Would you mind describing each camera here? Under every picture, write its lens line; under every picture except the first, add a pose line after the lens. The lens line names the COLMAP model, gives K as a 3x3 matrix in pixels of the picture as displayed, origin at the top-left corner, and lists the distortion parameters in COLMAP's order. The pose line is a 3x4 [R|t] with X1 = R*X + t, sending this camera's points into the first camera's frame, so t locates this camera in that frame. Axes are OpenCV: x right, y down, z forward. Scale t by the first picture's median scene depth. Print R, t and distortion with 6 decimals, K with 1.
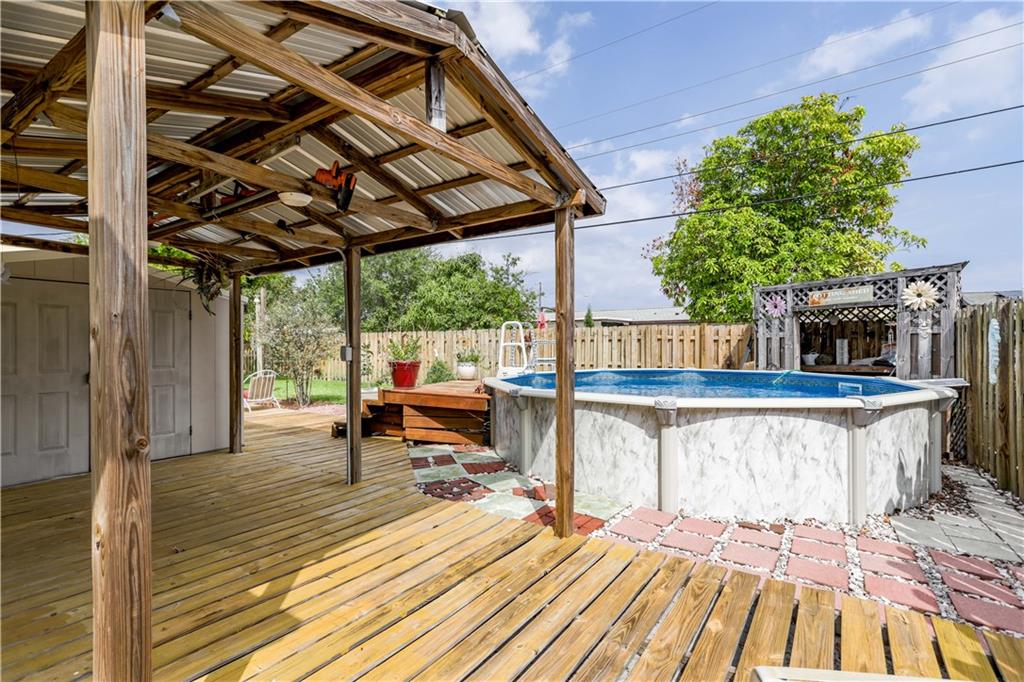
lens RADIAL K [[497.9, 0, 508.9], [0, 497.9, 343.8], [0, 0, 1]] dist [0.005010, 0.001431]
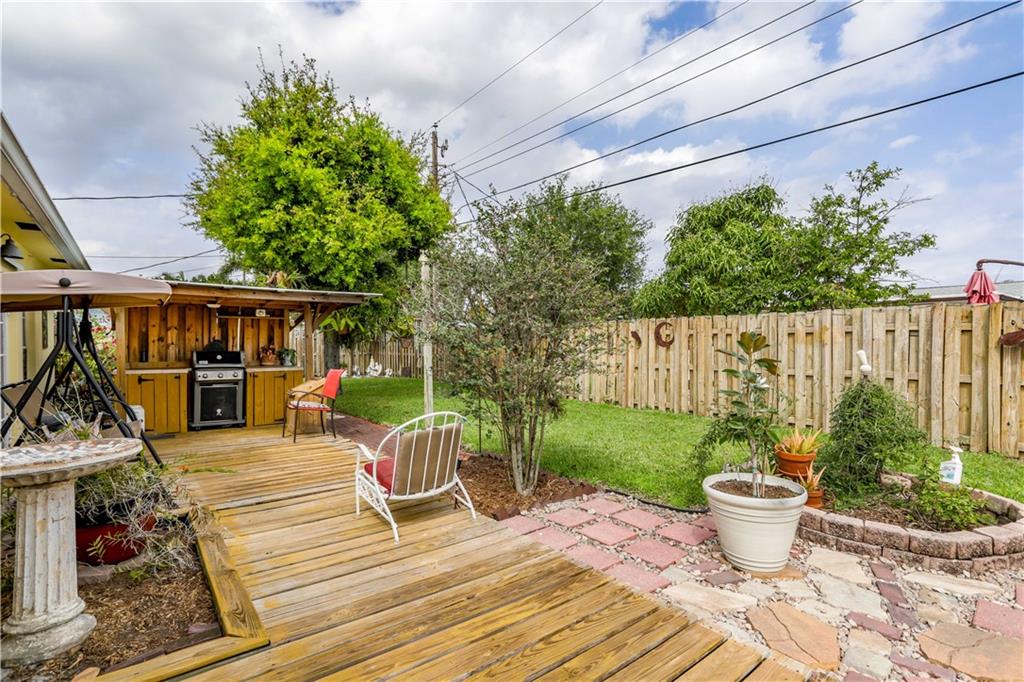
lens RADIAL K [[497.9, 0, 512.1], [0, 497.9, 341.0], [0, 0, 1]] dist [0.005010, 0.001431]
pose [[0.948699, 0.001444, -0.316179, -0.279004], [-0.000697, 0.999997, 0.002477, 0.002535], [0.316181, -0.002130, 0.948696, 0.581144]]
